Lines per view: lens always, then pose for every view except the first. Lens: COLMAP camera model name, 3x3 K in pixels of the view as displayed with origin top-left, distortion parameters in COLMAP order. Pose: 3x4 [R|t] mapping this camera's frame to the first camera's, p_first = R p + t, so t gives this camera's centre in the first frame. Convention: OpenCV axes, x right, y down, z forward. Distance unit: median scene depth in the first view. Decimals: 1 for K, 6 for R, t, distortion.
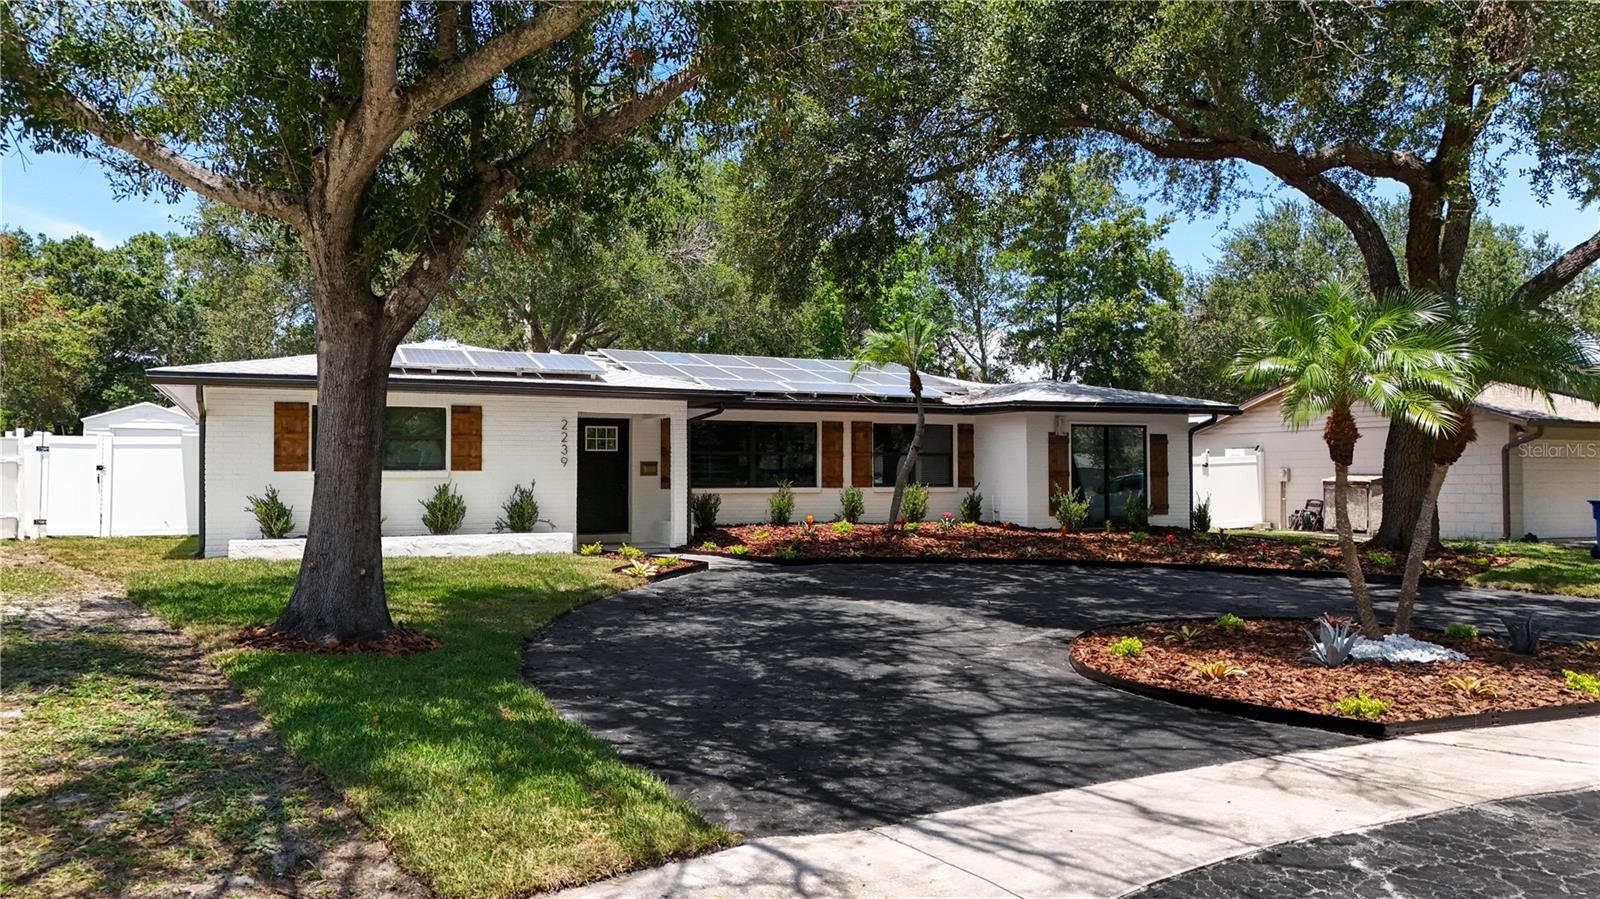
lens RADIAL K [[1182.5, 0, 800.0], [0, 1182.5, 449.5], [0, 0, 1]] dist [0.054782, -0.047739]
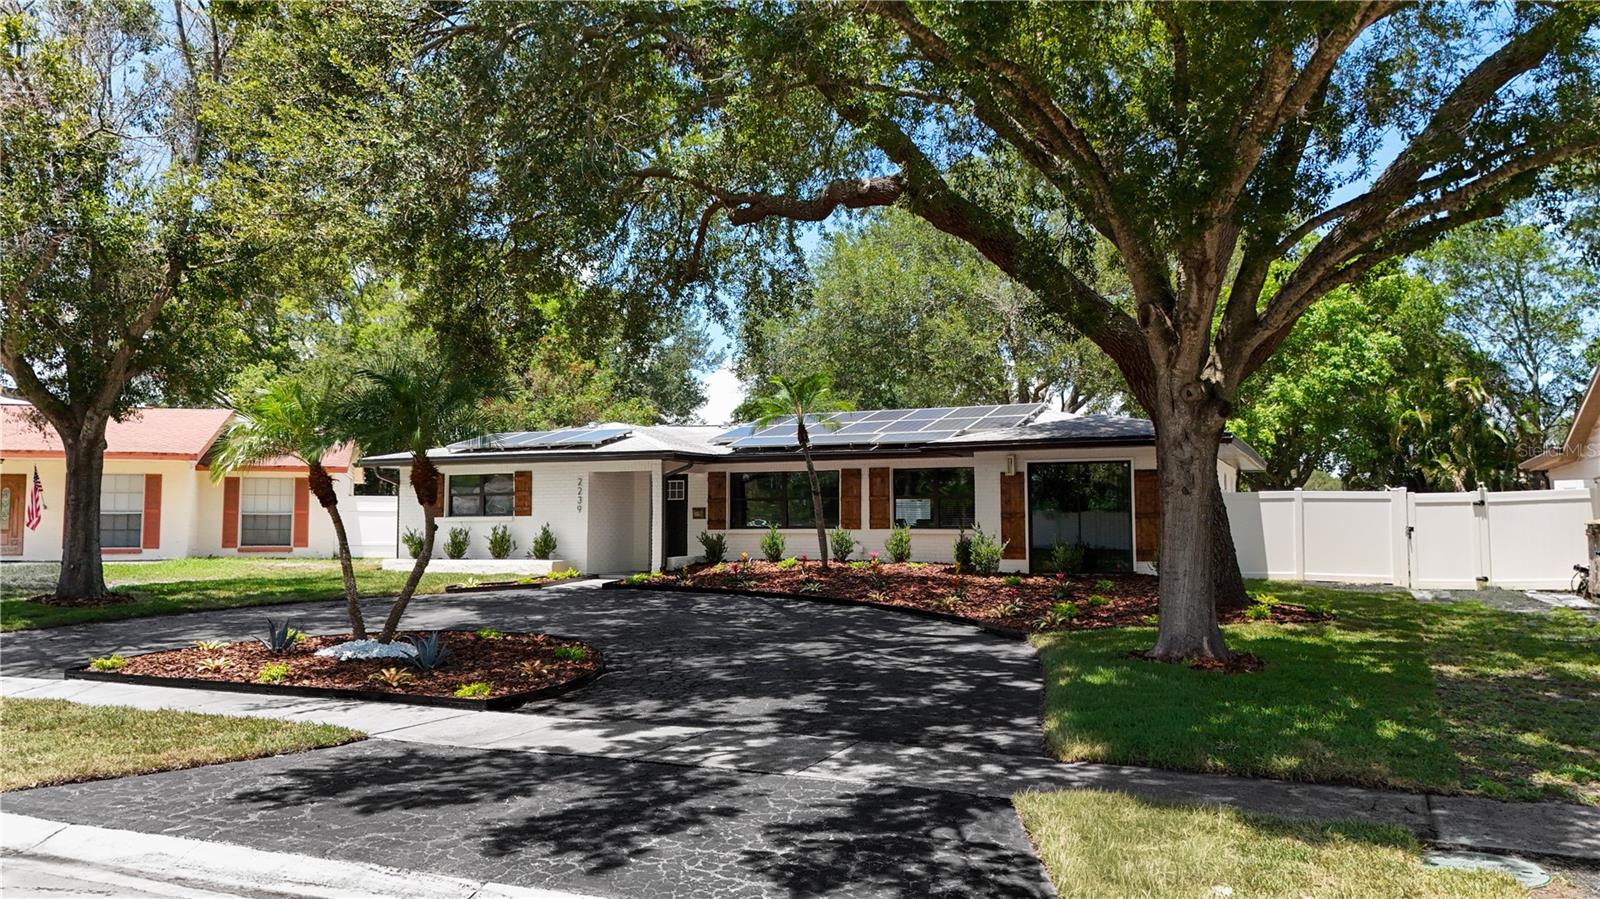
lens RADIAL K [[1182.5, 0, 800.0], [0, 1182.5, 449.5], [0, 0, 1]] dist [0.054782, -0.047739]
pose [[0.657883, -0.048259, -0.751572, 0.876062], [0.019262, 0.998697, -0.047266, 0.009879], [0.752874, 0.016619, 0.657955, 0.259323]]
